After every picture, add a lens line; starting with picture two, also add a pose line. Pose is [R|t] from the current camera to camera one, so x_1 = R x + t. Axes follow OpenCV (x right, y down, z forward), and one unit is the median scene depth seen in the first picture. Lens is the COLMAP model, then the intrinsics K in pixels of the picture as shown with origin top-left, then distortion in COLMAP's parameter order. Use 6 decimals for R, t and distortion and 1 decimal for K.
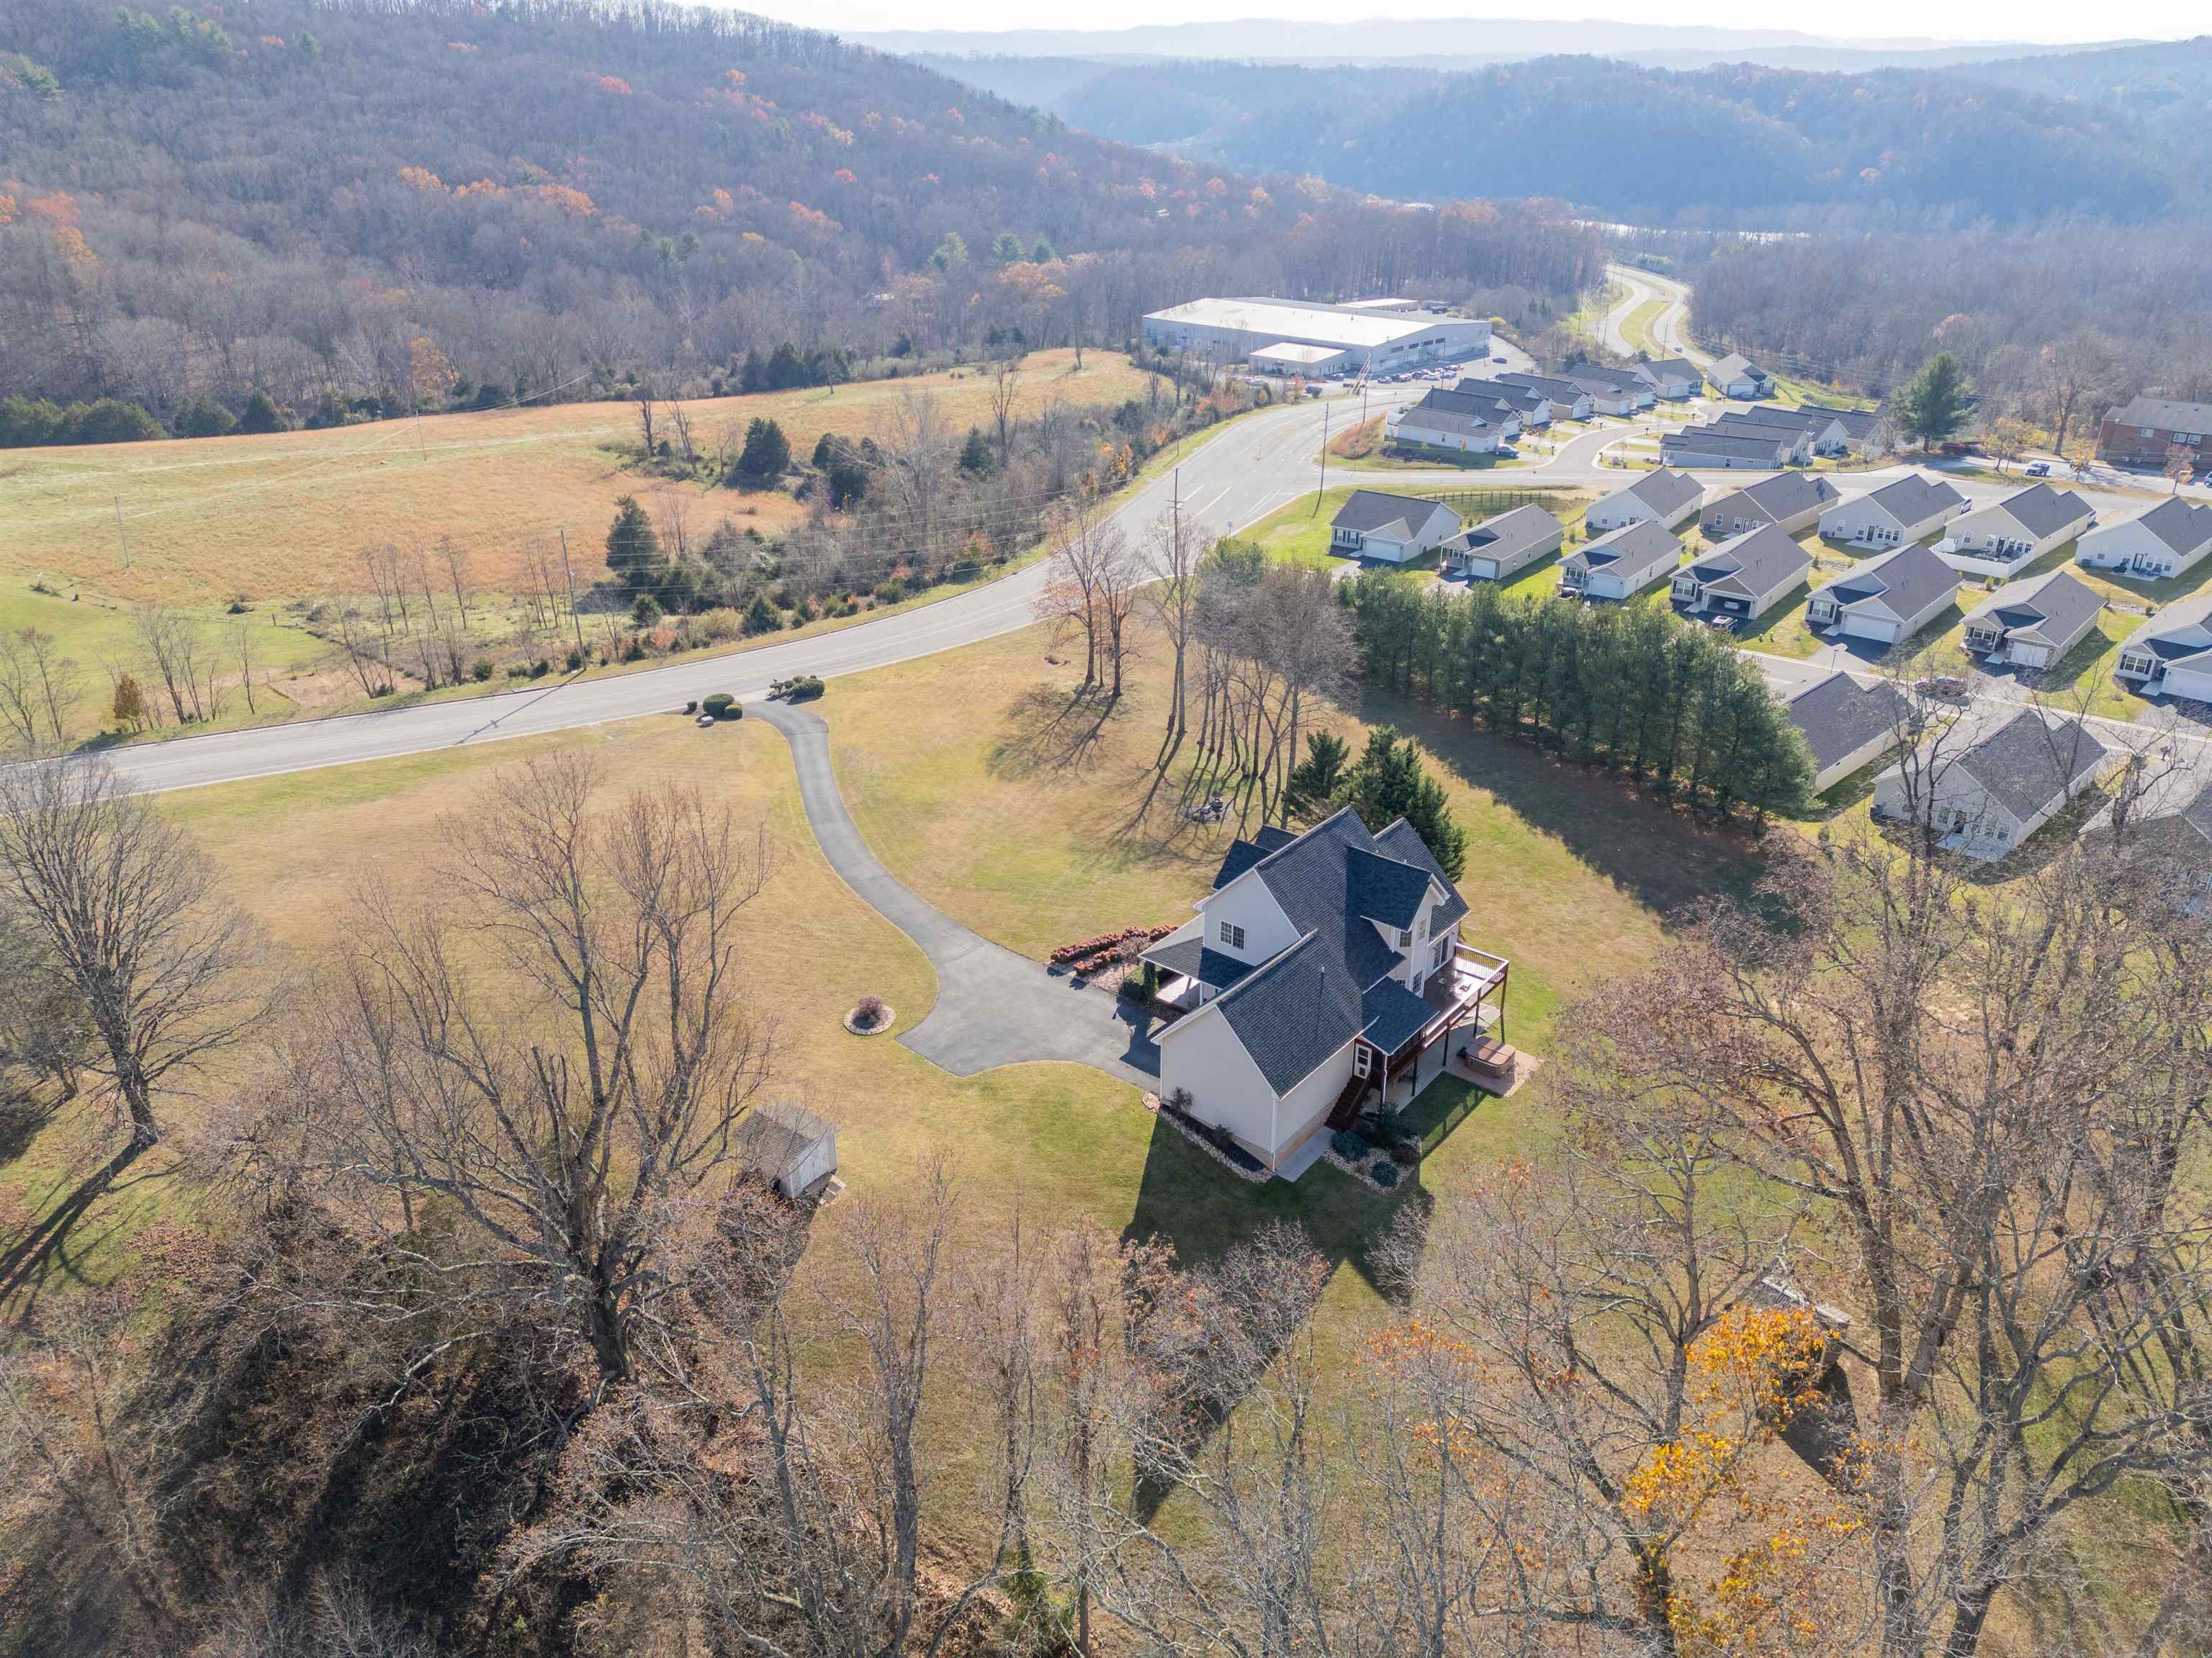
lens RADIAL K [[1611.8, 0, 1106.0], [0, 1611.8, 829.0], [0, 0, 1]] dist [0.047046, -0.028412]
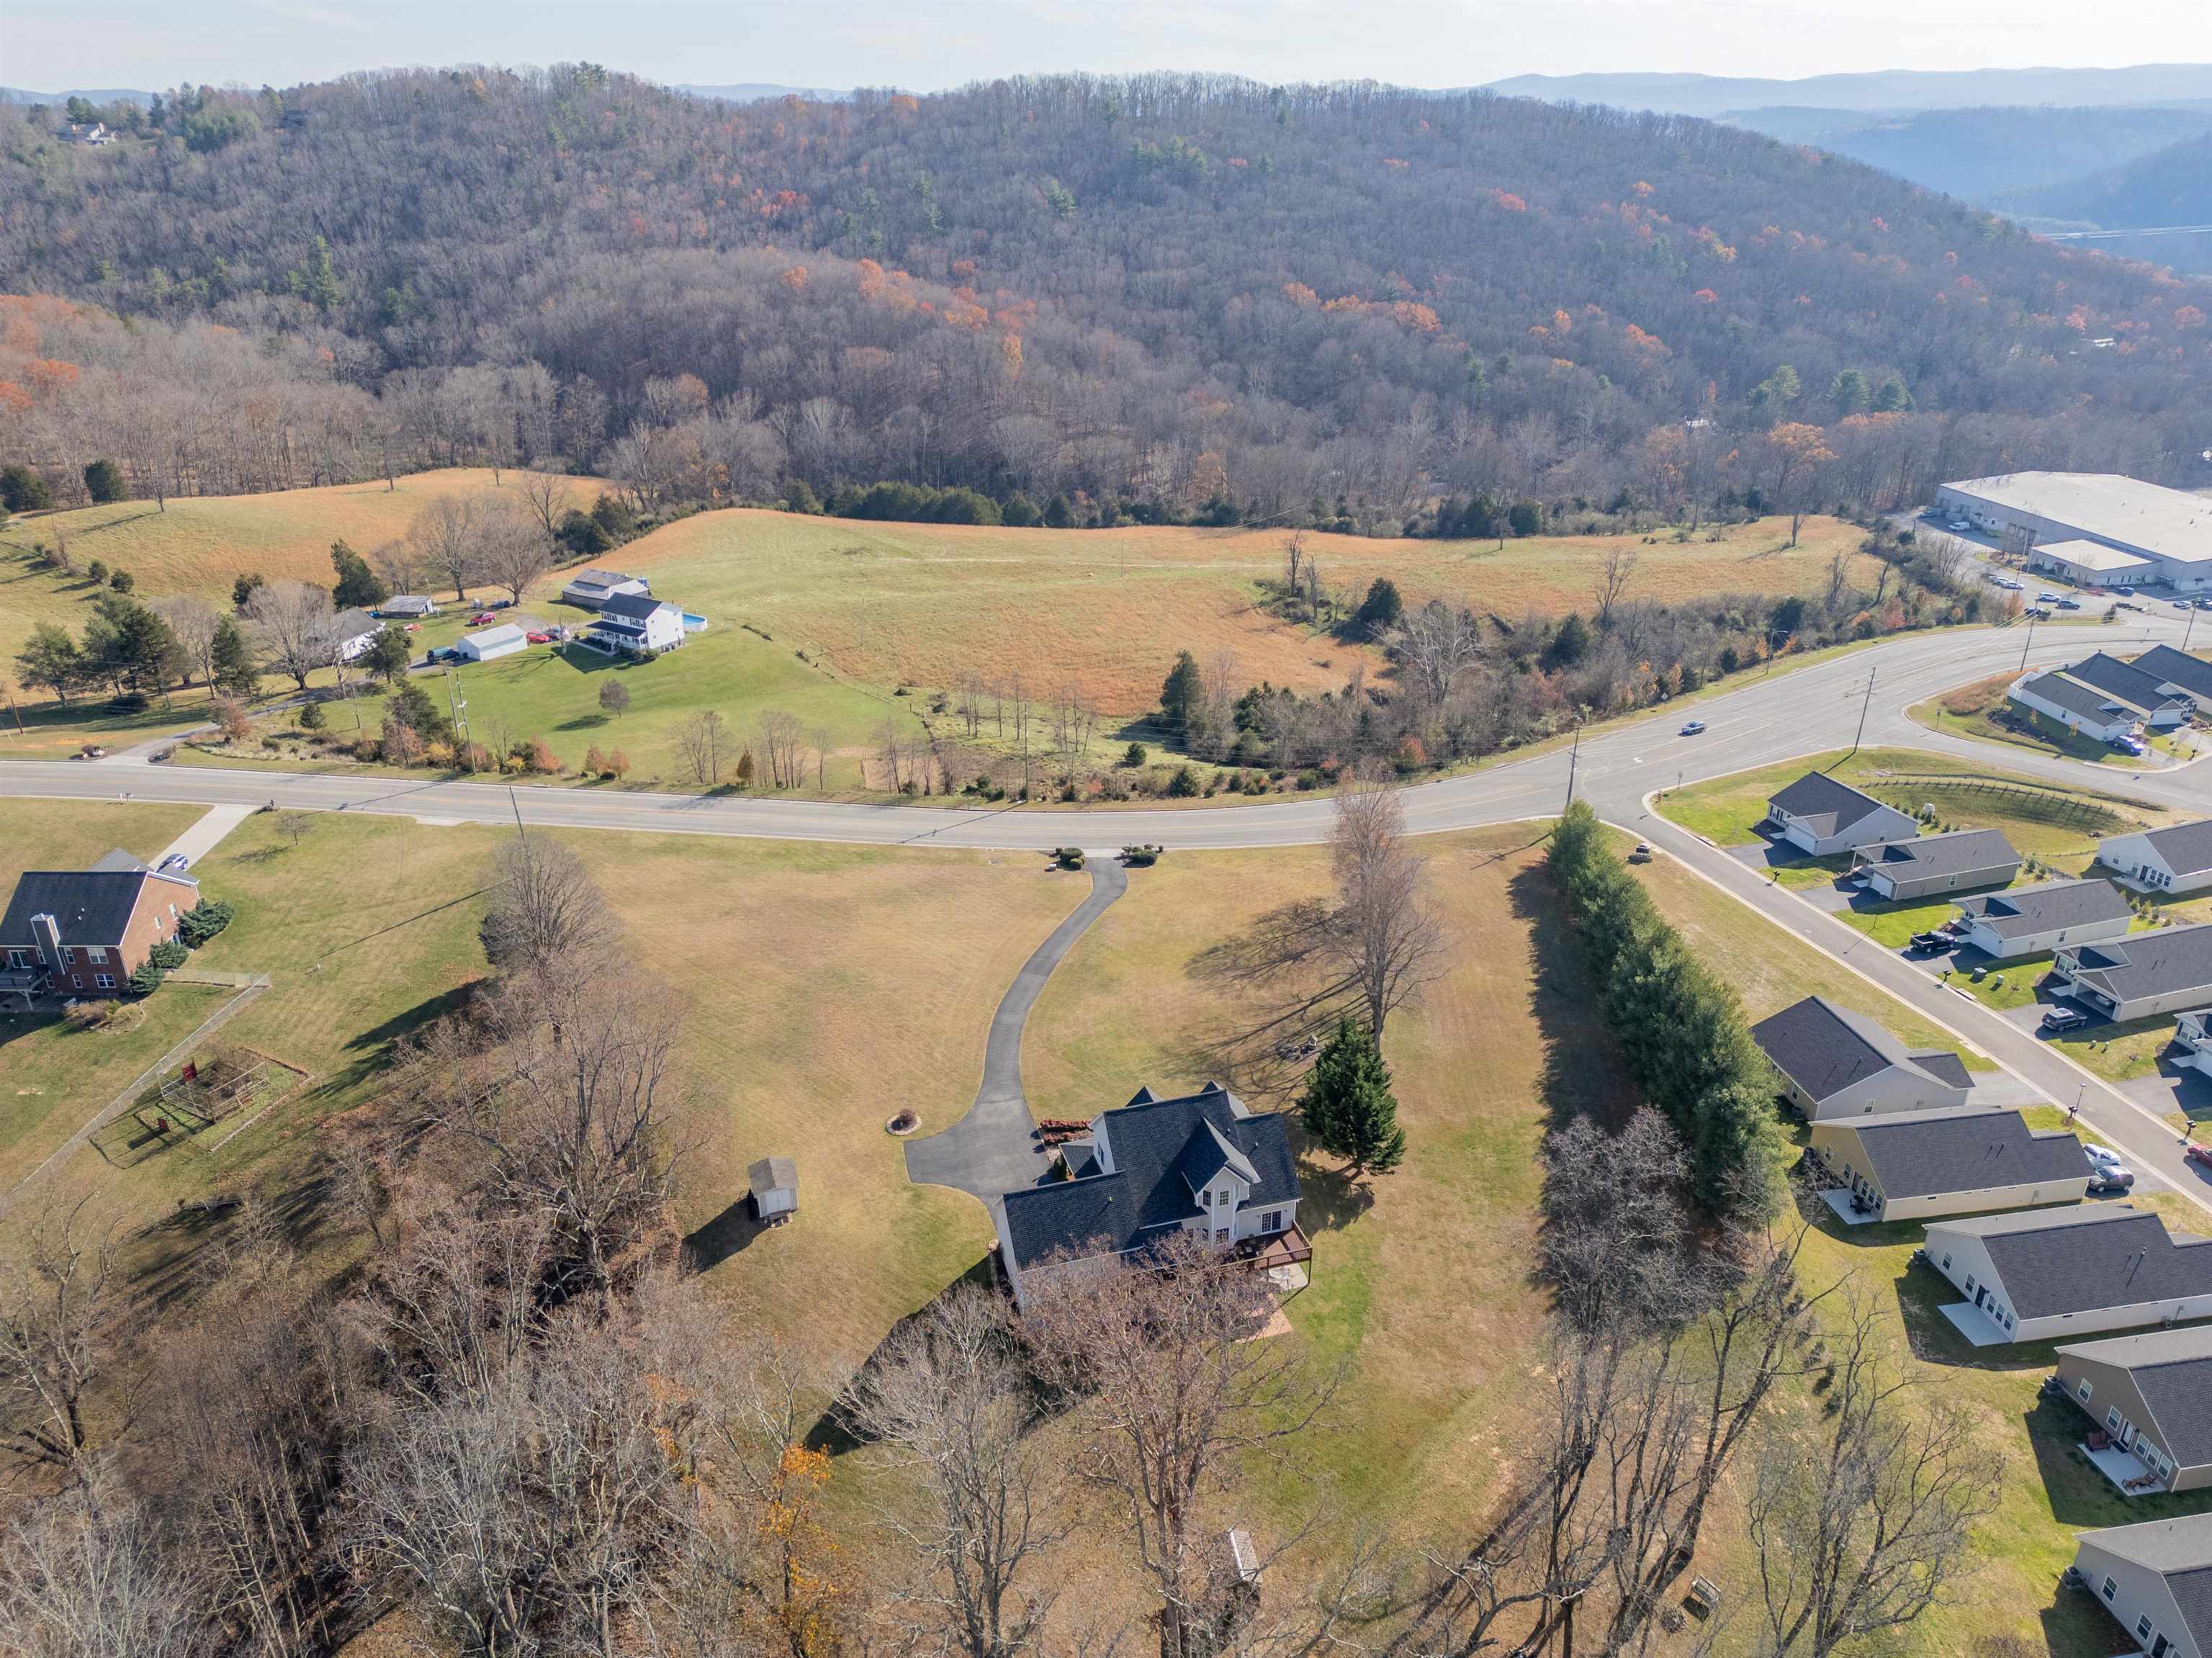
lens RADIAL K [[1575.3, 0, 1033.6], [0, 1575.3, 824.4], [0, 0, 1]] dist [0.141241, -0.211248]
pose [[0.815620, 0.233024, -0.529588, 0.181668], [-0.241352, 0.968899, 0.054618, -0.071263], [0.525845, 0.083269, 0.846495, -0.056267]]
